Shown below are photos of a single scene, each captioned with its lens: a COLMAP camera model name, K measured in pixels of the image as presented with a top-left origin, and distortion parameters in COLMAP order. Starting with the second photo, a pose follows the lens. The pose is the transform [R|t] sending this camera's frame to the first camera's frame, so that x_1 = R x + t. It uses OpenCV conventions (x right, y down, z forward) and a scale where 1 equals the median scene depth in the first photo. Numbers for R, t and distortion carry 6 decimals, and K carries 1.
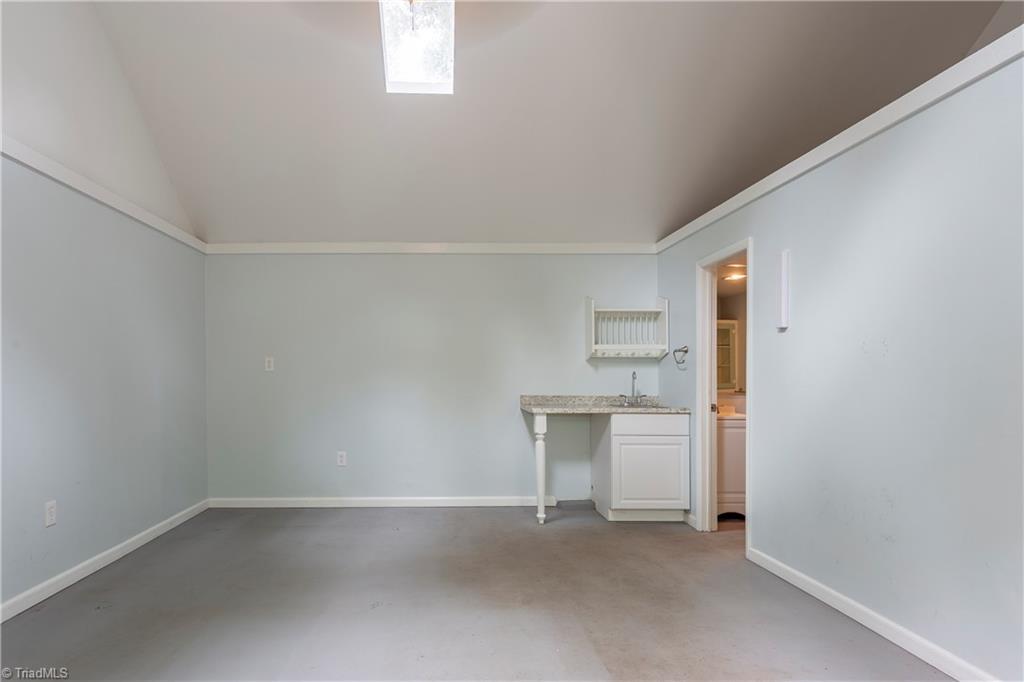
lens RADIAL K [[577.7, 0, 510.8], [0, 577.7, 379.4], [0, 0, 1]] dist [0.000210, 0.000106]
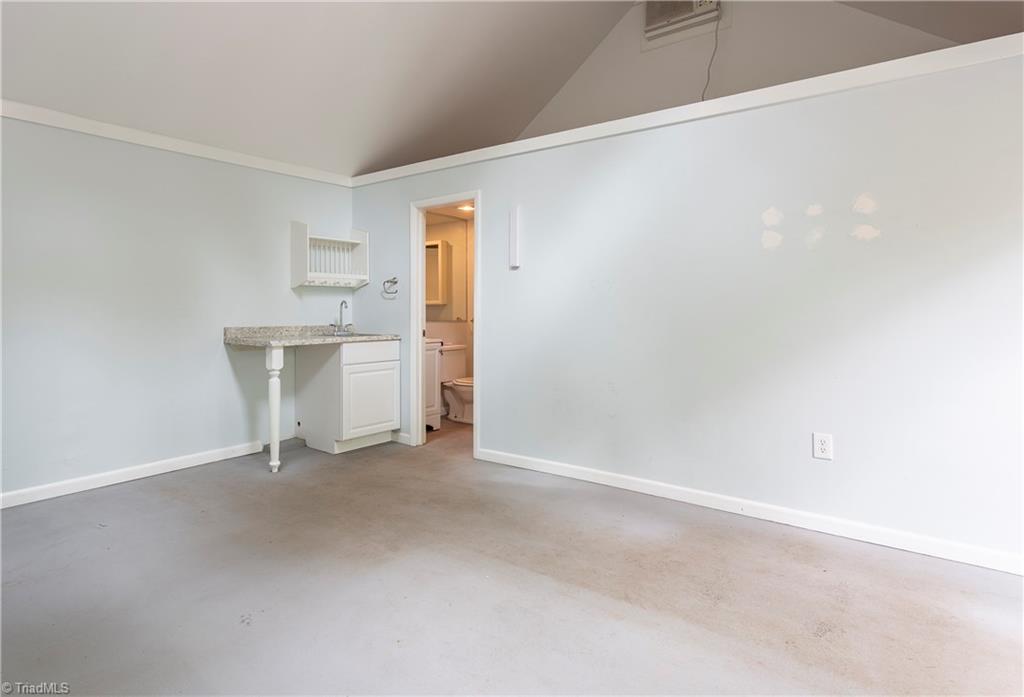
lens RADIAL K [[534.5, 0, 512.0], [0, 534.5, 288.8], [0, 0, 1]] dist [-0.000425, -0.000013]
pose [[0.670540, 0.023046, 0.741515, -0.293631], [0.005892, 0.999320, -0.036386, 0.001523], [-0.741850, 0.028767, 0.669948, 0.164089]]
